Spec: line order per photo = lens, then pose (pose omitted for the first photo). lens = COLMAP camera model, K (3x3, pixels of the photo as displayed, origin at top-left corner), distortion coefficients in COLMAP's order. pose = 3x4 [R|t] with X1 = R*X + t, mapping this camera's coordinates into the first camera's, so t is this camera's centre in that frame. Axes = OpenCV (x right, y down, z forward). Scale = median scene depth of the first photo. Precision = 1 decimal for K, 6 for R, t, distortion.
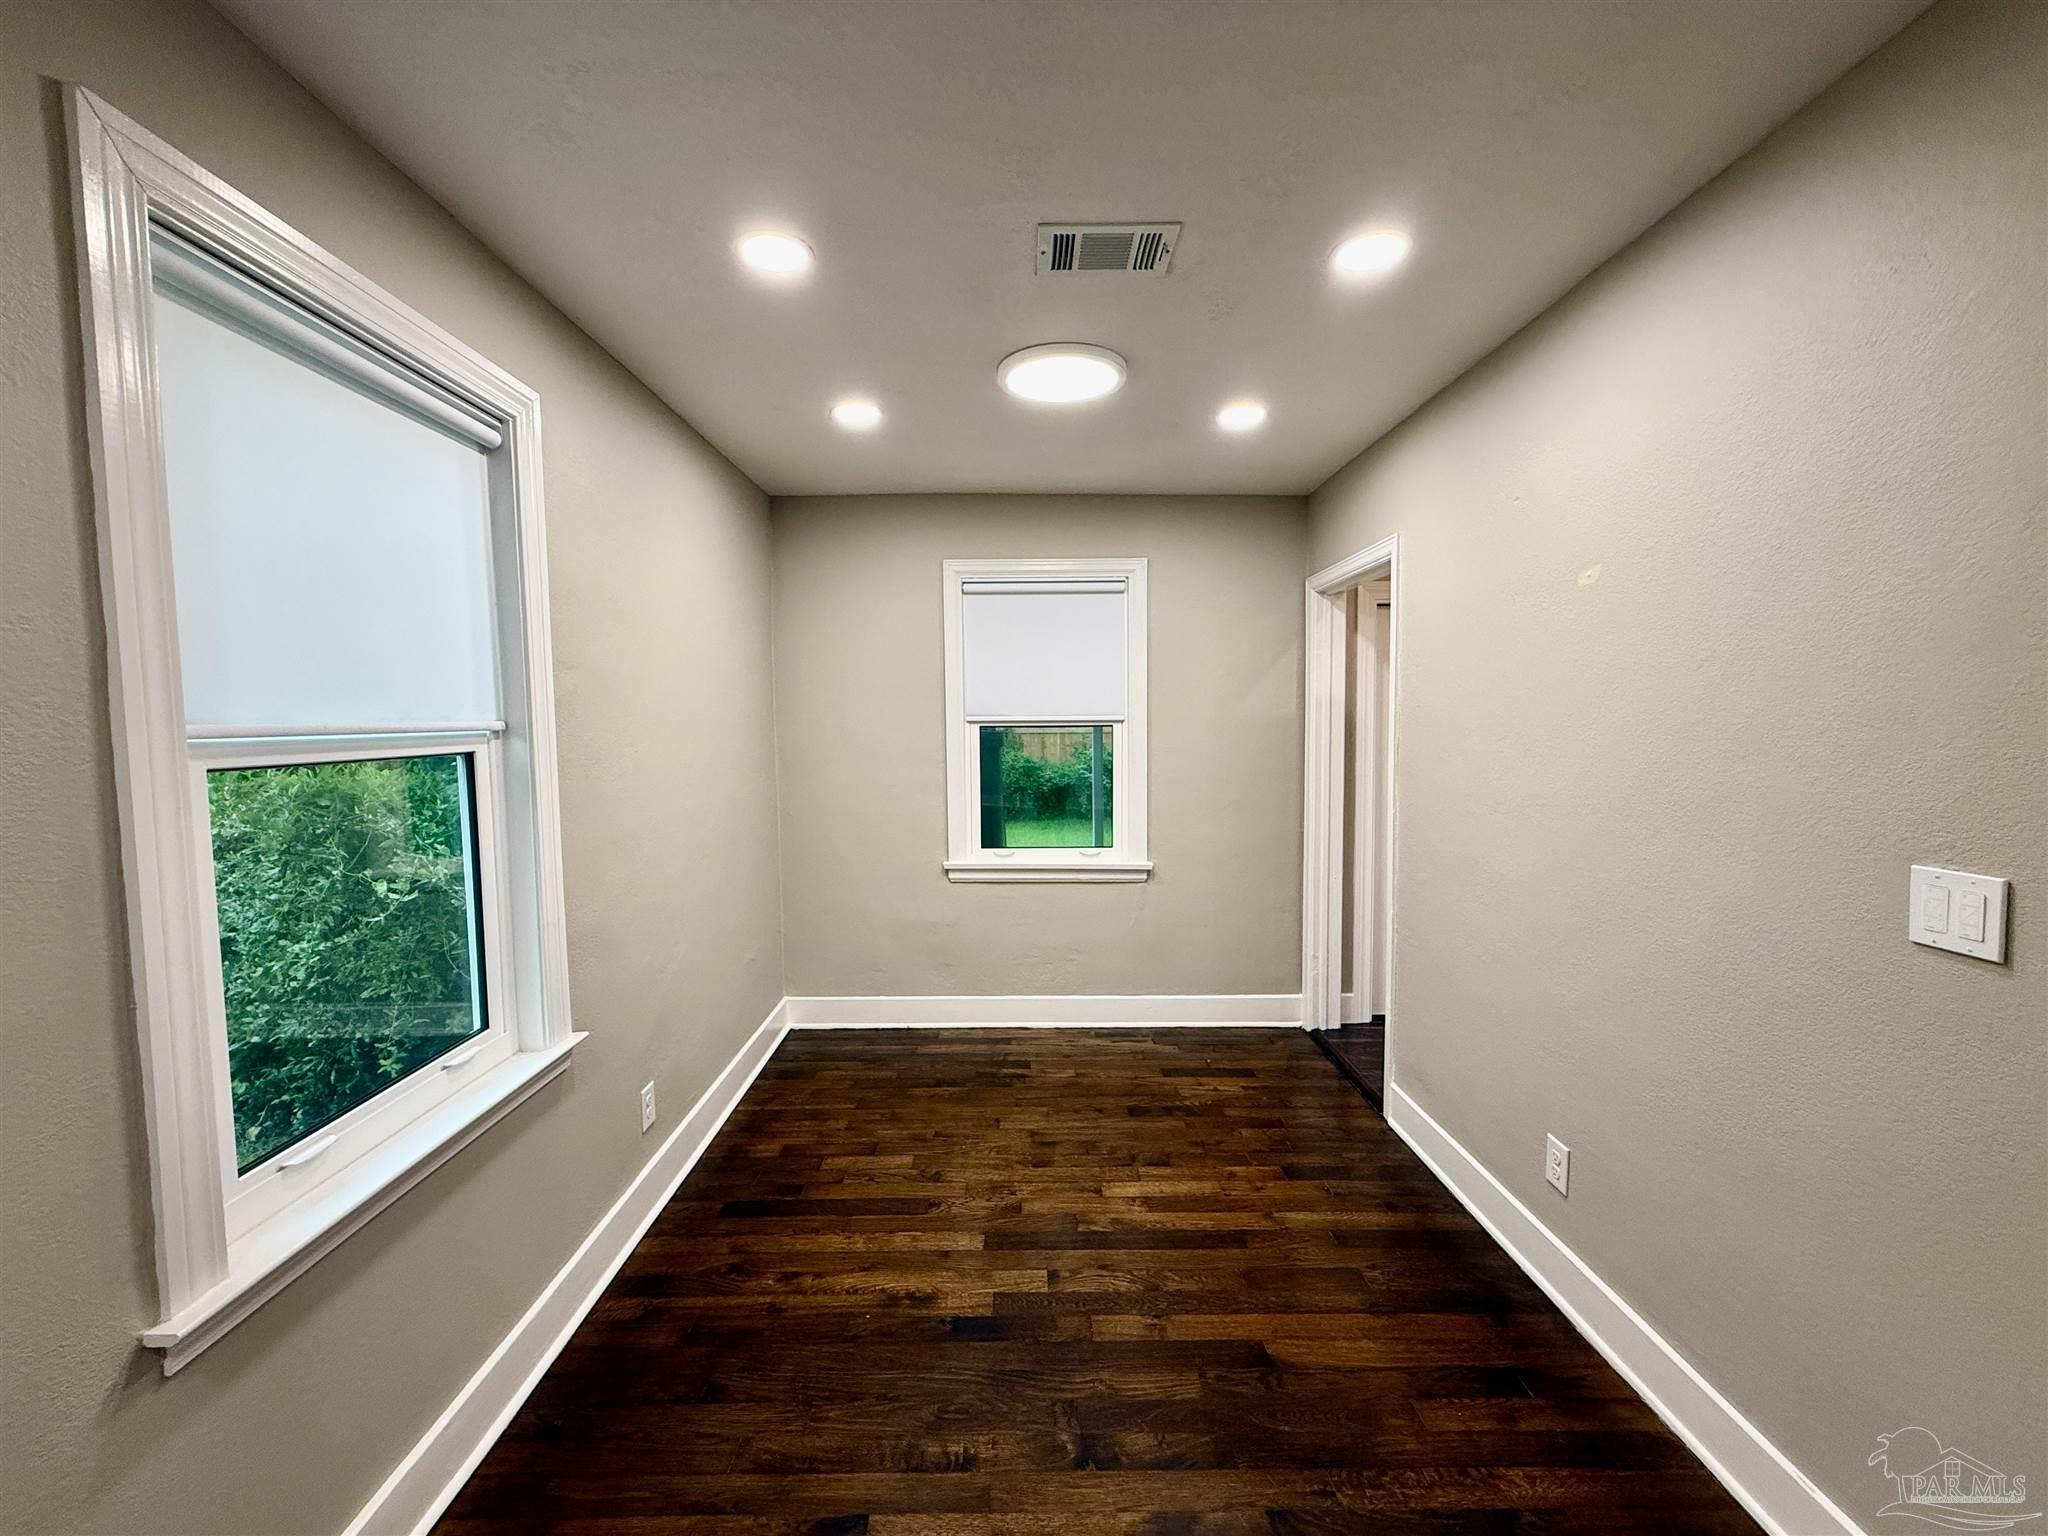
lens RADIAL K [[813.8, 0, 1018.2], [0, 813.8, 770.7], [0, 0, 1]] dist [-0.000344, 0.000628]
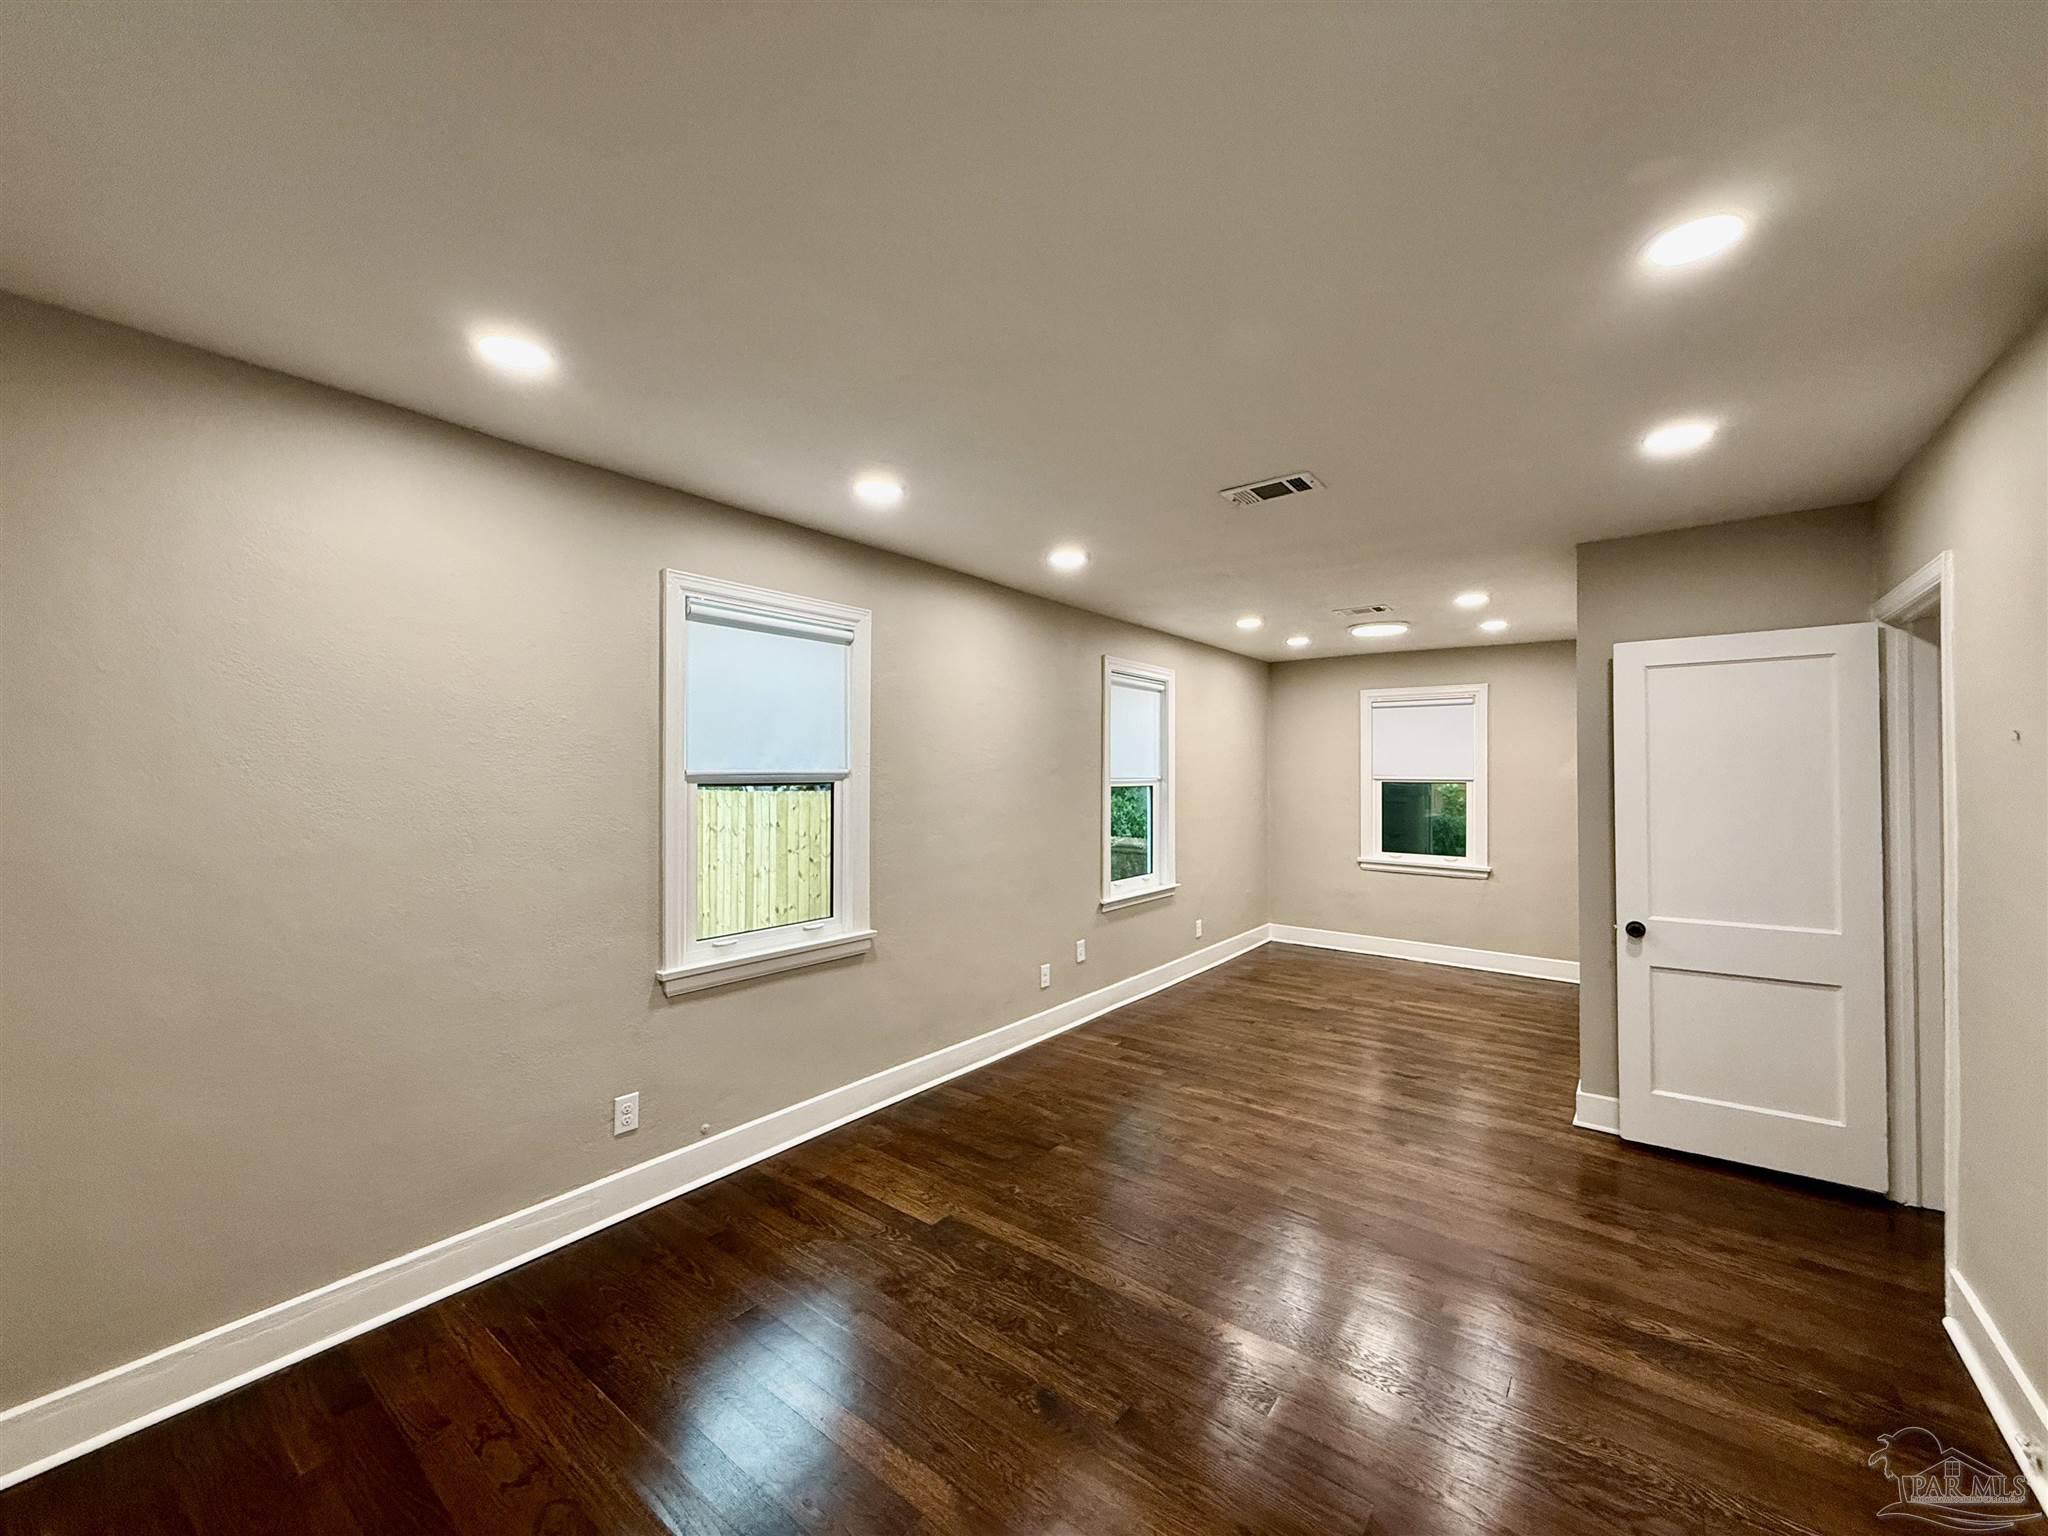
lens RADIAL K [[813.8, 0, 1022.7], [0, 813.8, 772.0], [0, 0, 1]] dist [-0.000344, 0.000628]
pose [[0.788935, 0.012367, -0.614352, 0.451346], [-0.052163, 0.997536, -0.046906, 0.050516], [0.612258, 0.069053, 0.787637, -0.928121]]
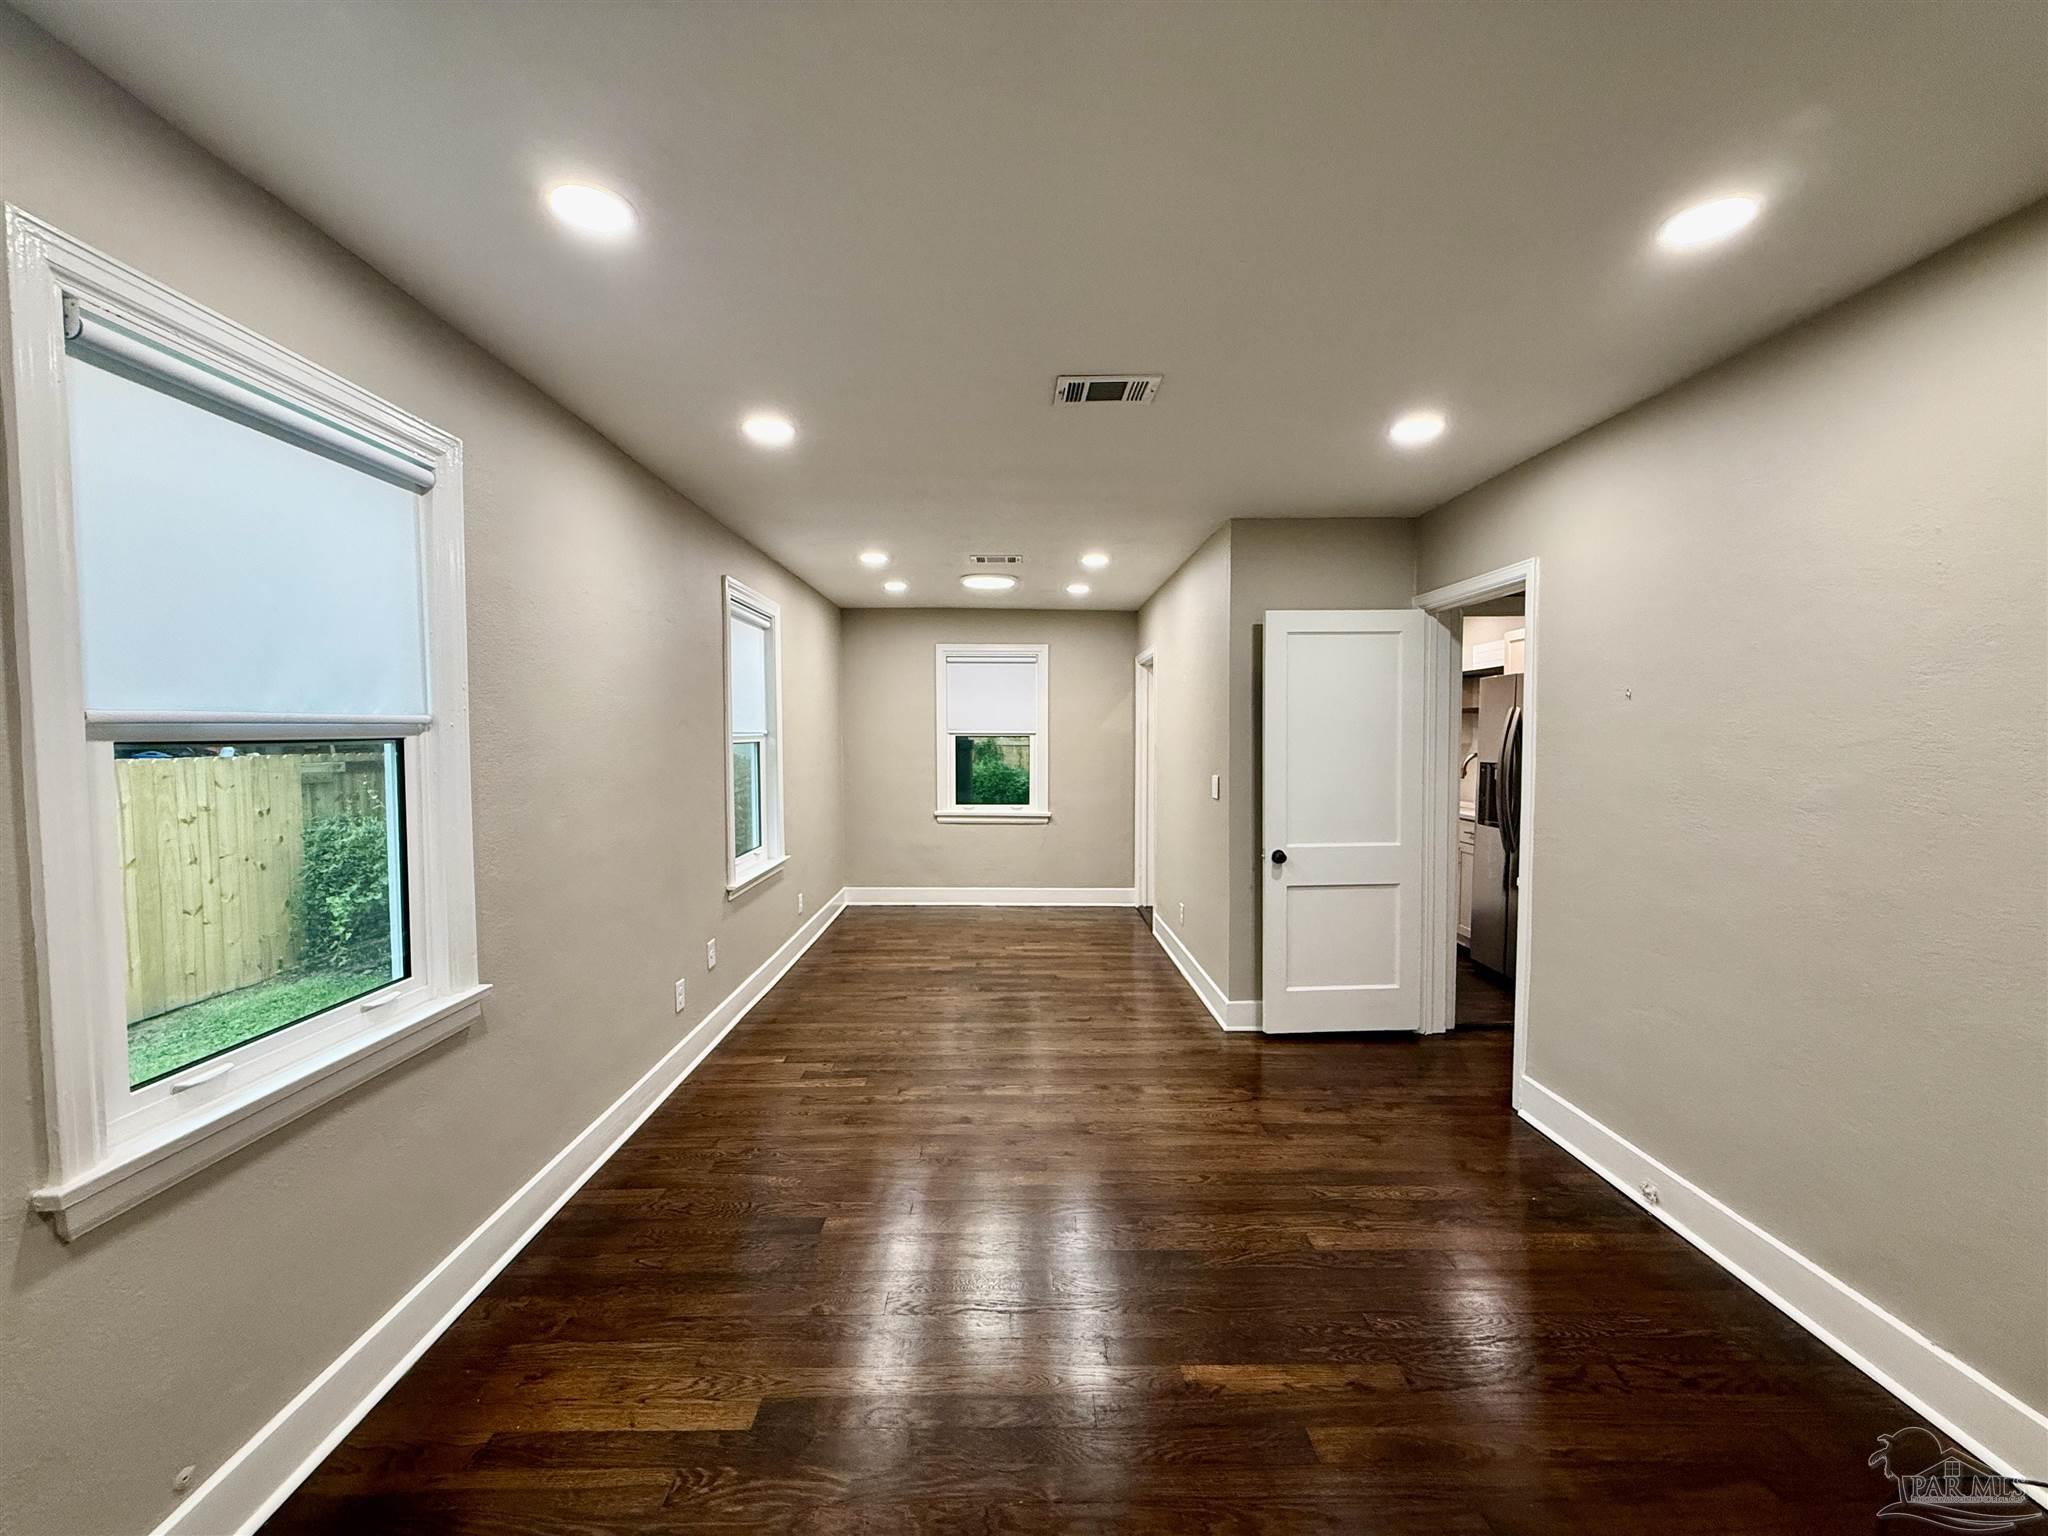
lens RADIAL K [[813.8, 0, 1022.0], [0, 813.8, 769.8], [0, 0, 1]] dist [-0.000344, 0.000628]
pose [[0.999875, 0.008942, 0.013061, 0.081936], [-0.008690, 0.999777, -0.019241, 0.056918], [-0.013230, 0.019125, 0.999730, -0.848040]]
